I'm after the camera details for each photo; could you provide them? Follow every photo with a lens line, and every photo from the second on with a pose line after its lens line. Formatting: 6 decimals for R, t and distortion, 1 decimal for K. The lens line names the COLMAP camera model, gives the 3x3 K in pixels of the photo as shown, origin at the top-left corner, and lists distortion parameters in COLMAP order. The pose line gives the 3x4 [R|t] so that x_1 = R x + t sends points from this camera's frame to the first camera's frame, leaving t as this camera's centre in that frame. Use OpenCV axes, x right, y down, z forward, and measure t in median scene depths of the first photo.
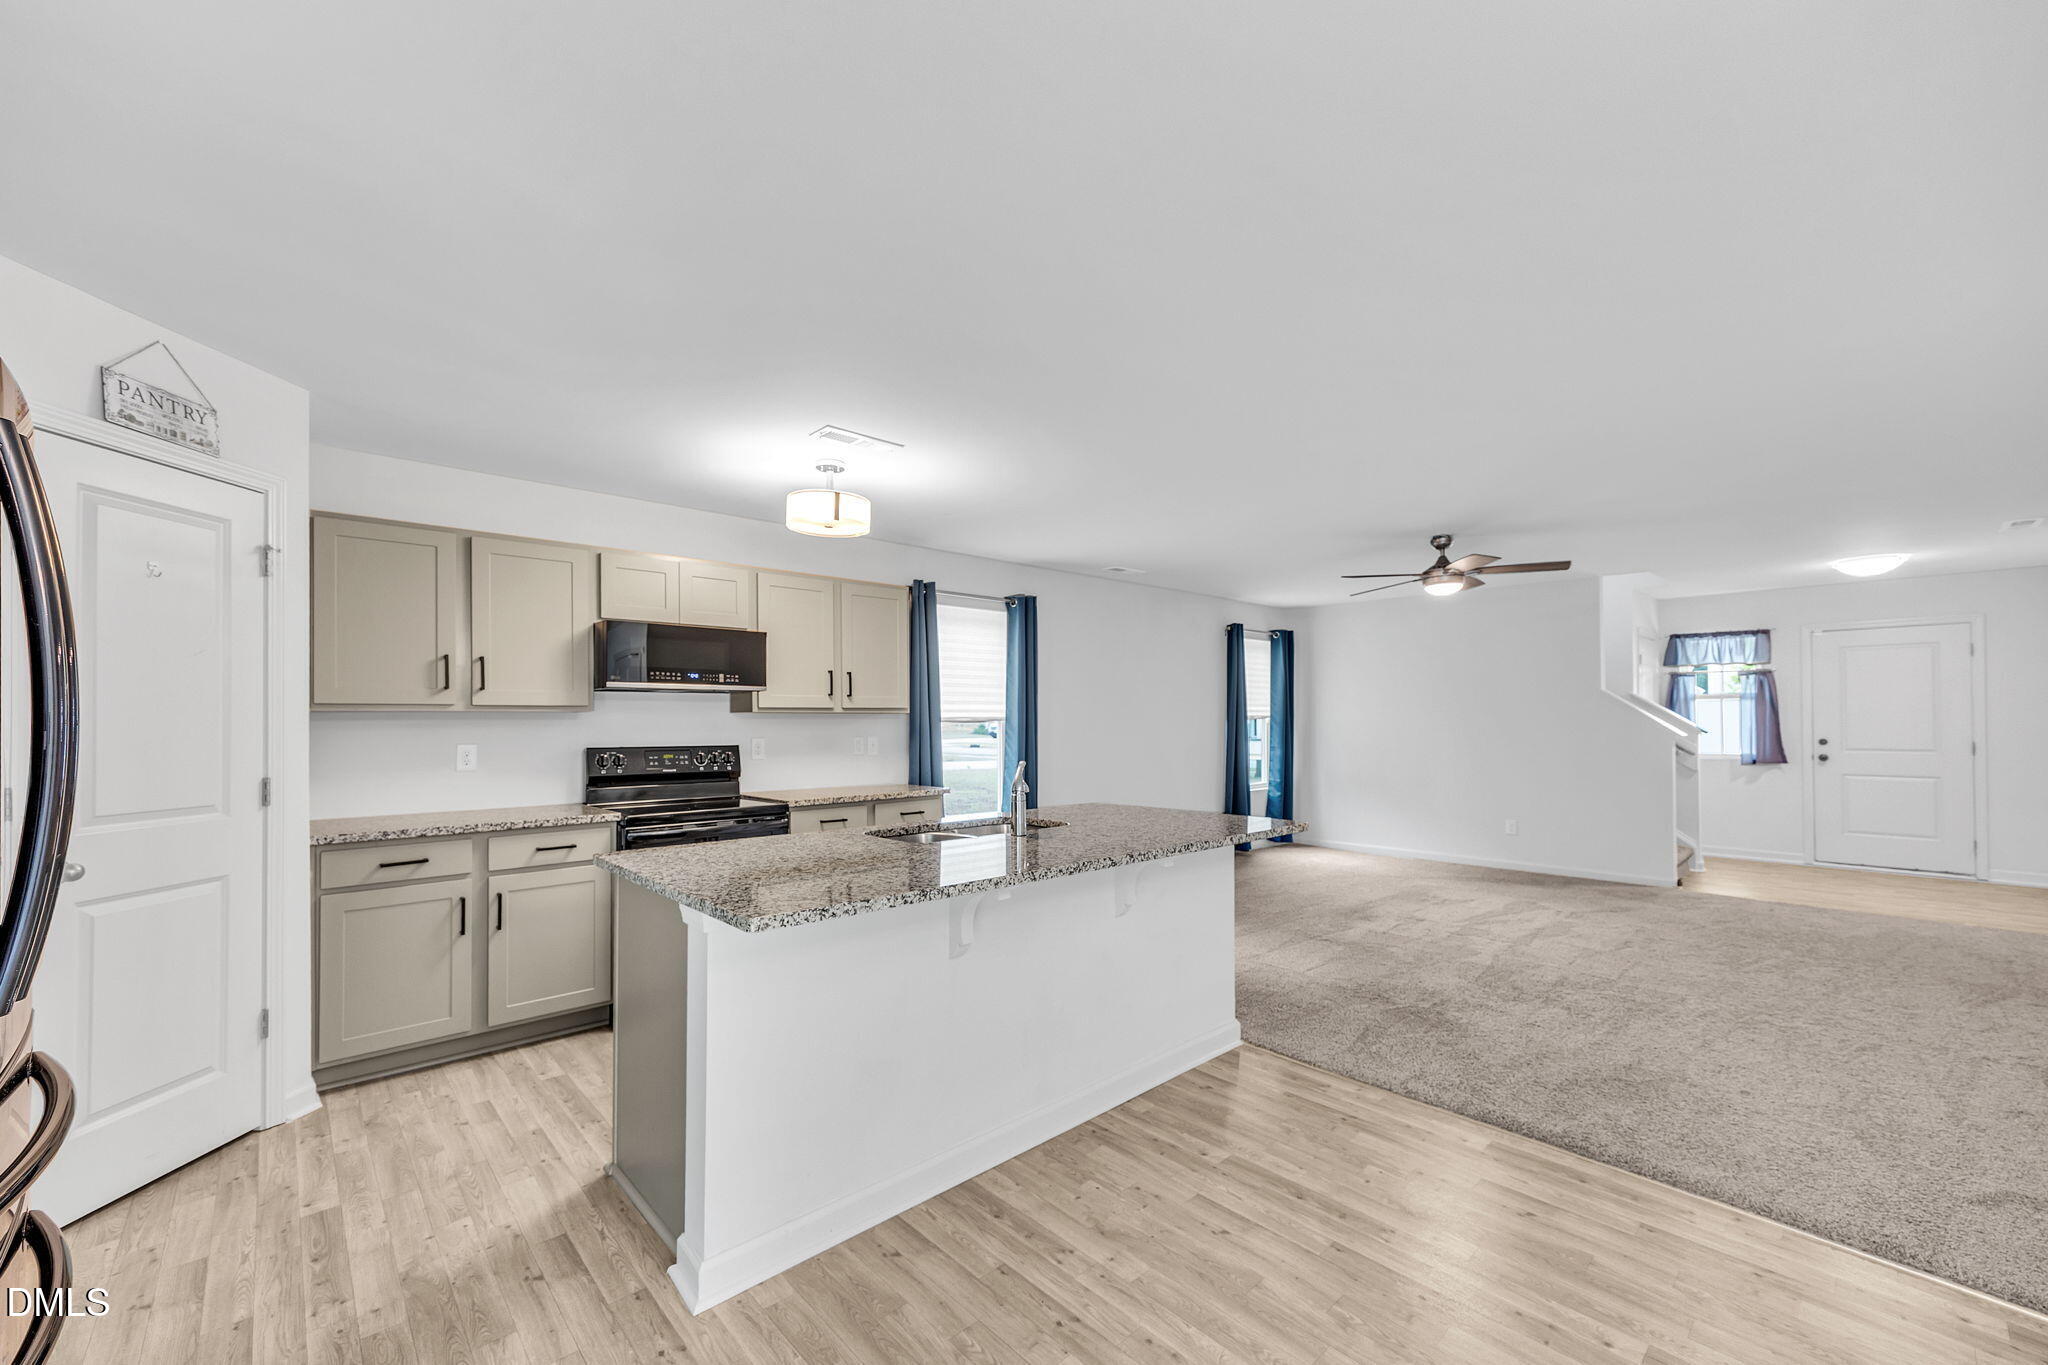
lens RADIAL K [[811.0, 0, 1031.5], [0, 811.0, 695.4], [0, 0, 1]] dist [0.020297, -0.000092]
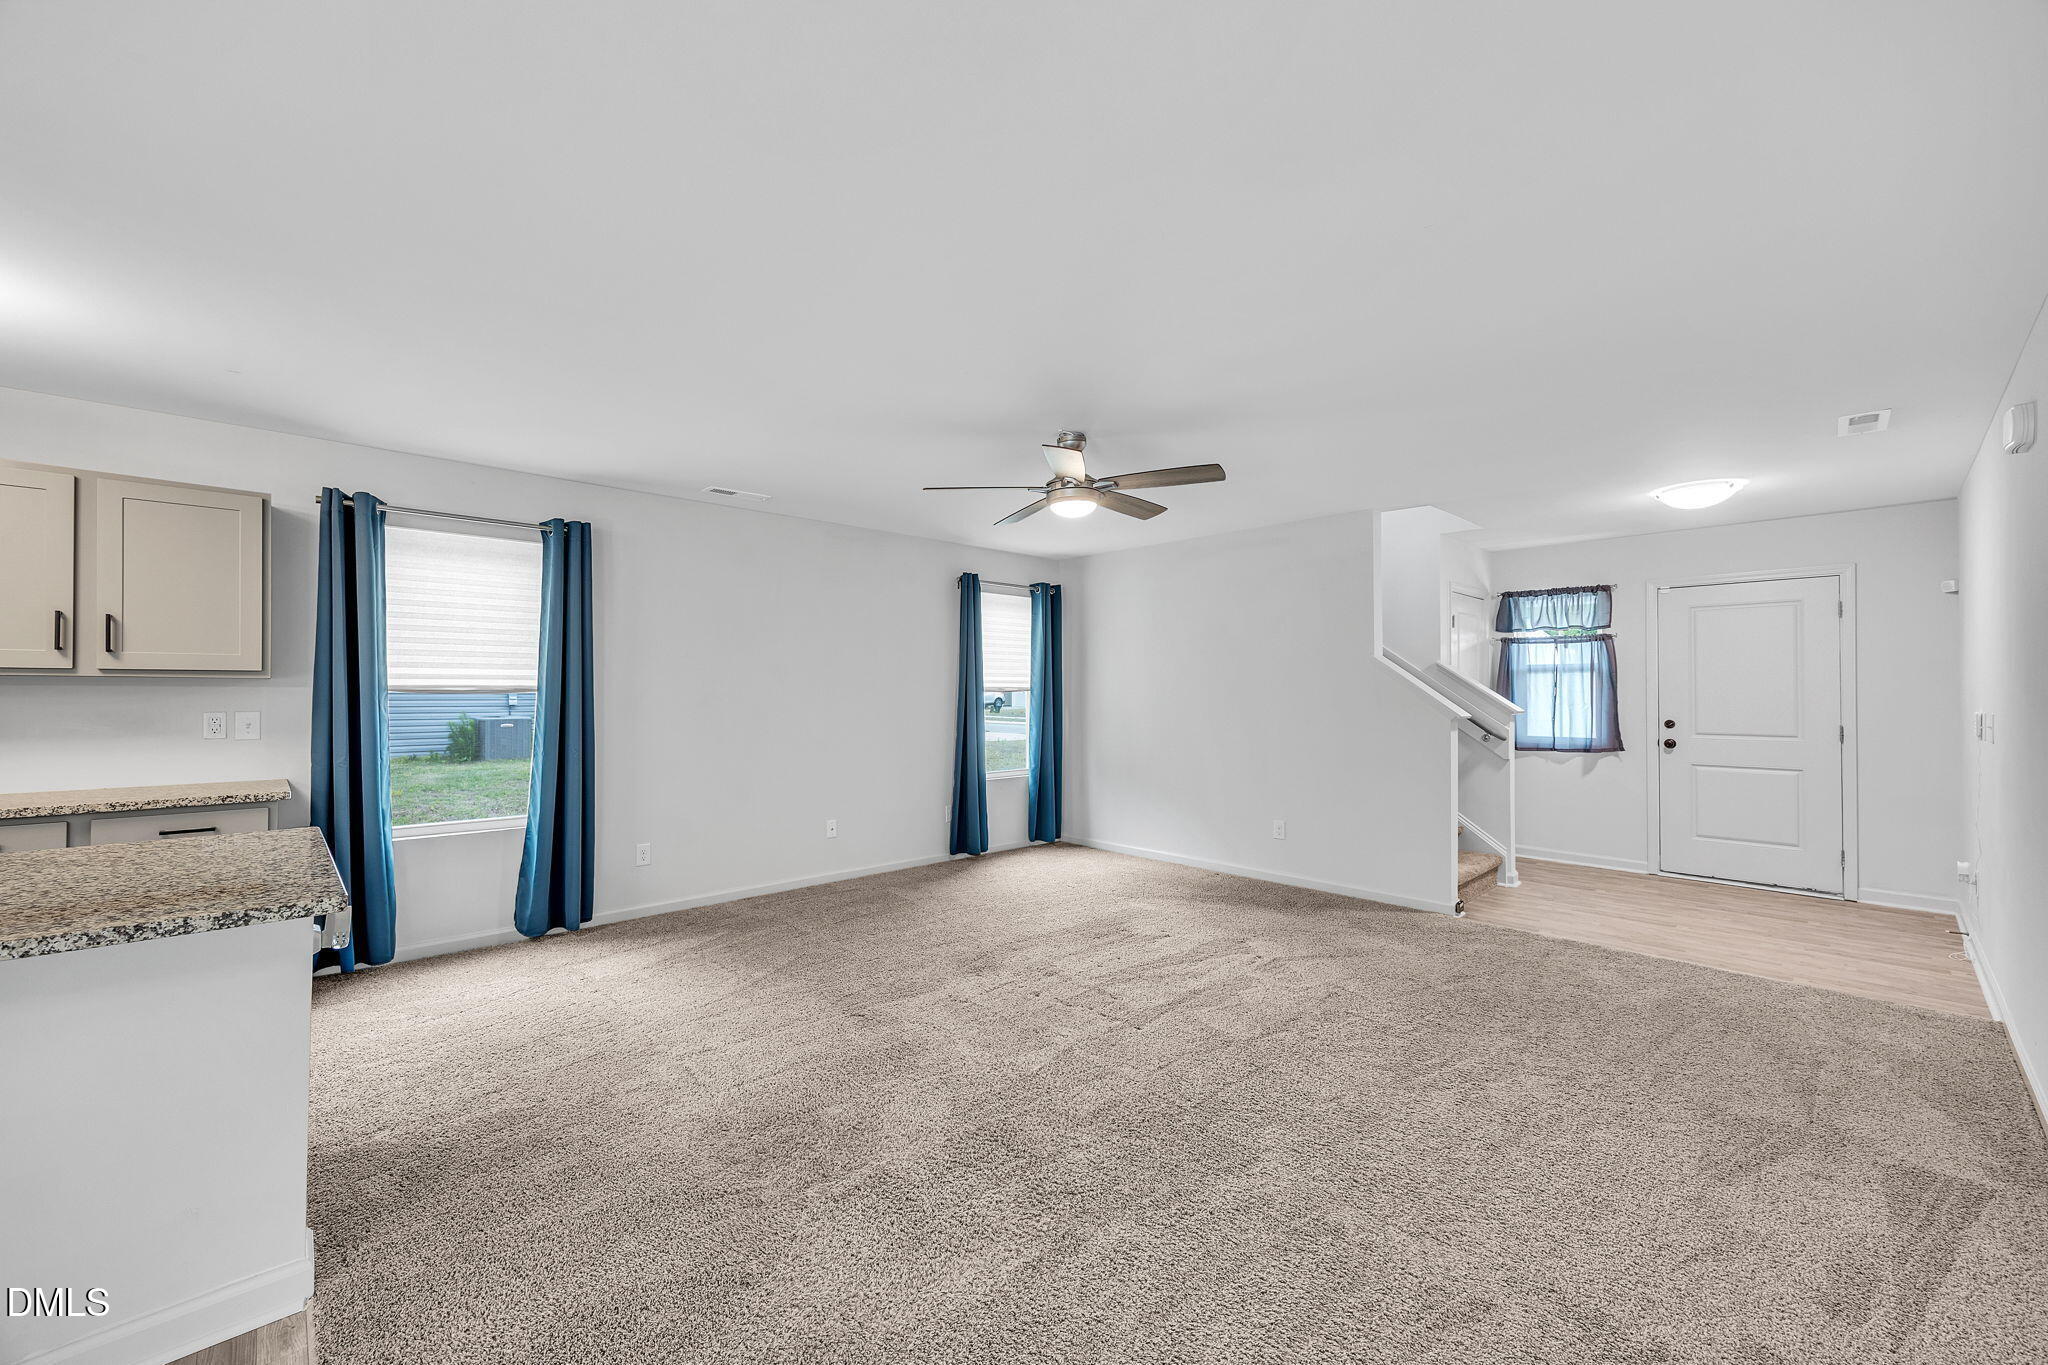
lens RADIAL K [[832.6, 0, 970.1], [0, 832.6, 663.7], [0, 0, 1]] dist [0.012053, 0.000120]
pose [[0.999964, 0.007135, 0.004482, 0.336094], [-0.007118, 0.999967, -0.003796, 0.006301], [-0.004509, 0.003764, 0.999983, 0.225678]]
